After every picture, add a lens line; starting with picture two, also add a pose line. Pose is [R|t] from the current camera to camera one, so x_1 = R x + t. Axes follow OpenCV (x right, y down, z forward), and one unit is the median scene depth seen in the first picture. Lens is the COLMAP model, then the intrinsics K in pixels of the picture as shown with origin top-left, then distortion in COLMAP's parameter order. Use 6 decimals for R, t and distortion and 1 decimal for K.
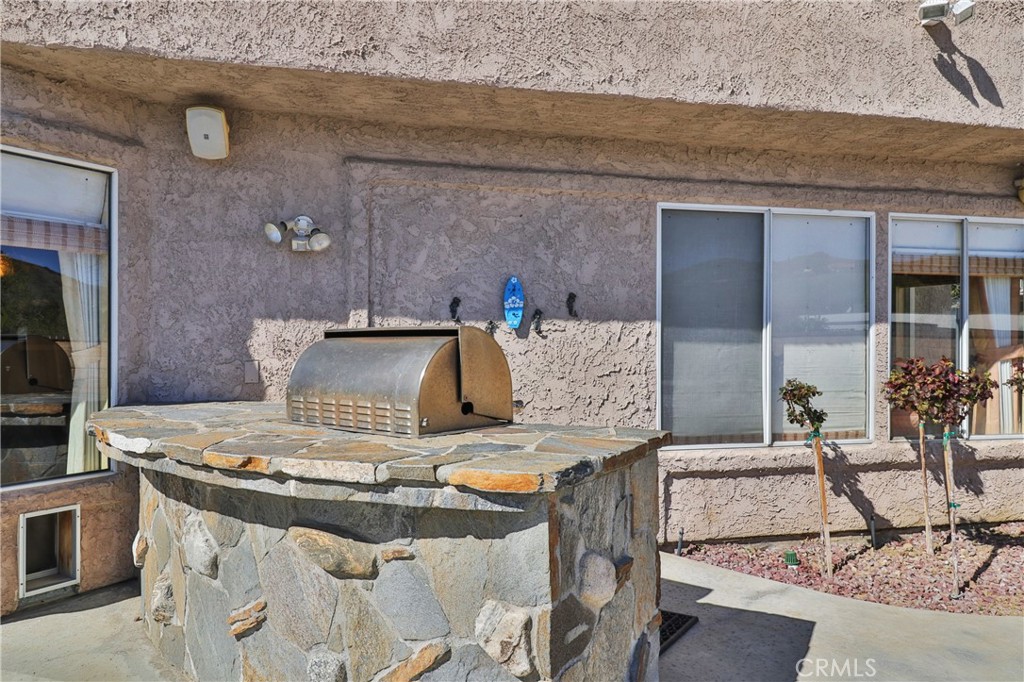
lens RADIAL K [[692.1, 0, 497.8], [0, 692.1, 345.1], [0, 0, 1]] dist [0.009930, -0.001011]
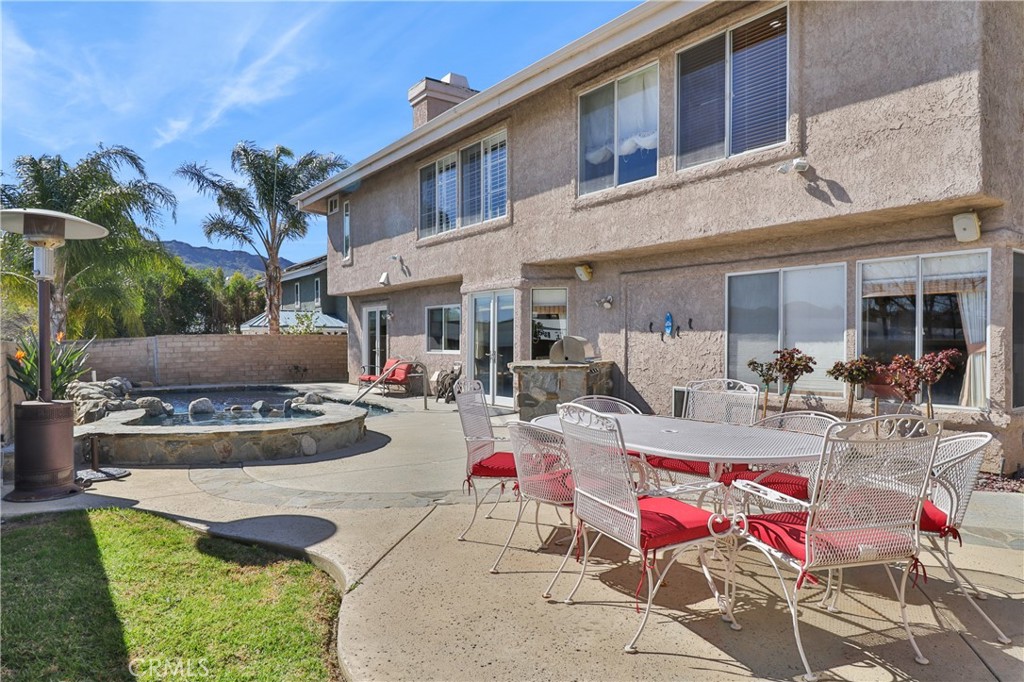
lens RADIAL K [[616.3, 0, 517.1], [0, 616.3, 346.1], [0, 0, 1]] dist [-0.015010, 0.000340]
pose [[0.411929, 0.009088, -0.911170, 1.906768], [-0.000334, 0.999952, 0.009823, -0.004932], [0.911216, -0.003742, 0.411913, -0.395829]]
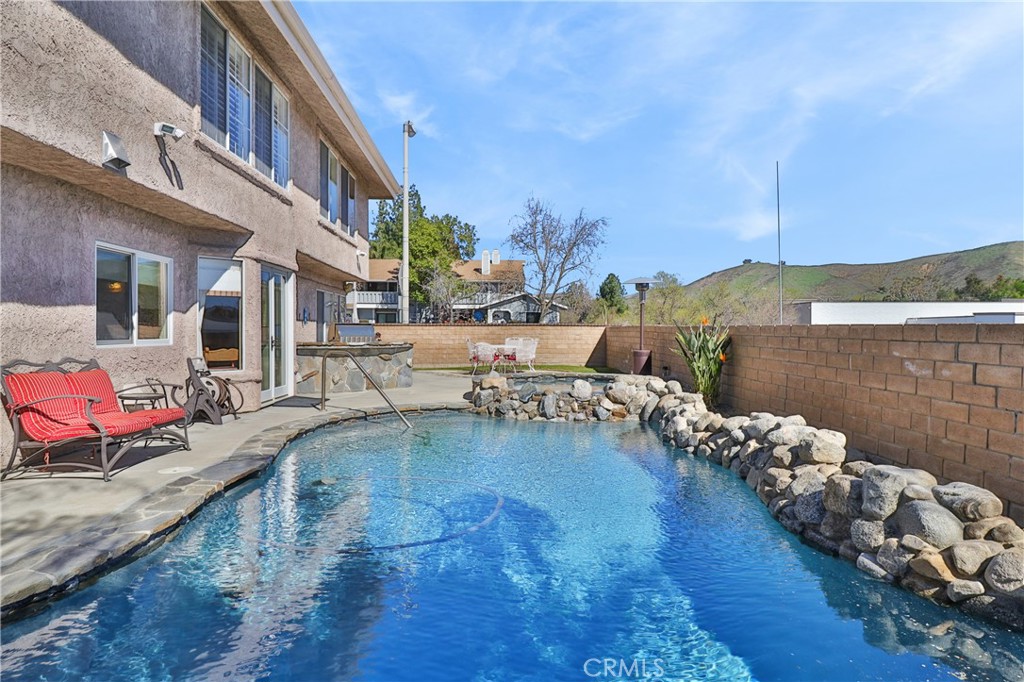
lens RADIAL K [[616.3, 0, 517.1], [0, 616.3, 346.1], [0, 0, 1]] dist [-0.015010, 0.000340]
pose [[0.177443, -0.023765, 0.983844, -3.262250], [0.000048, 0.999709, 0.024140, 0.025910], [-0.984131, -0.004236, 0.177393, -0.726500]]
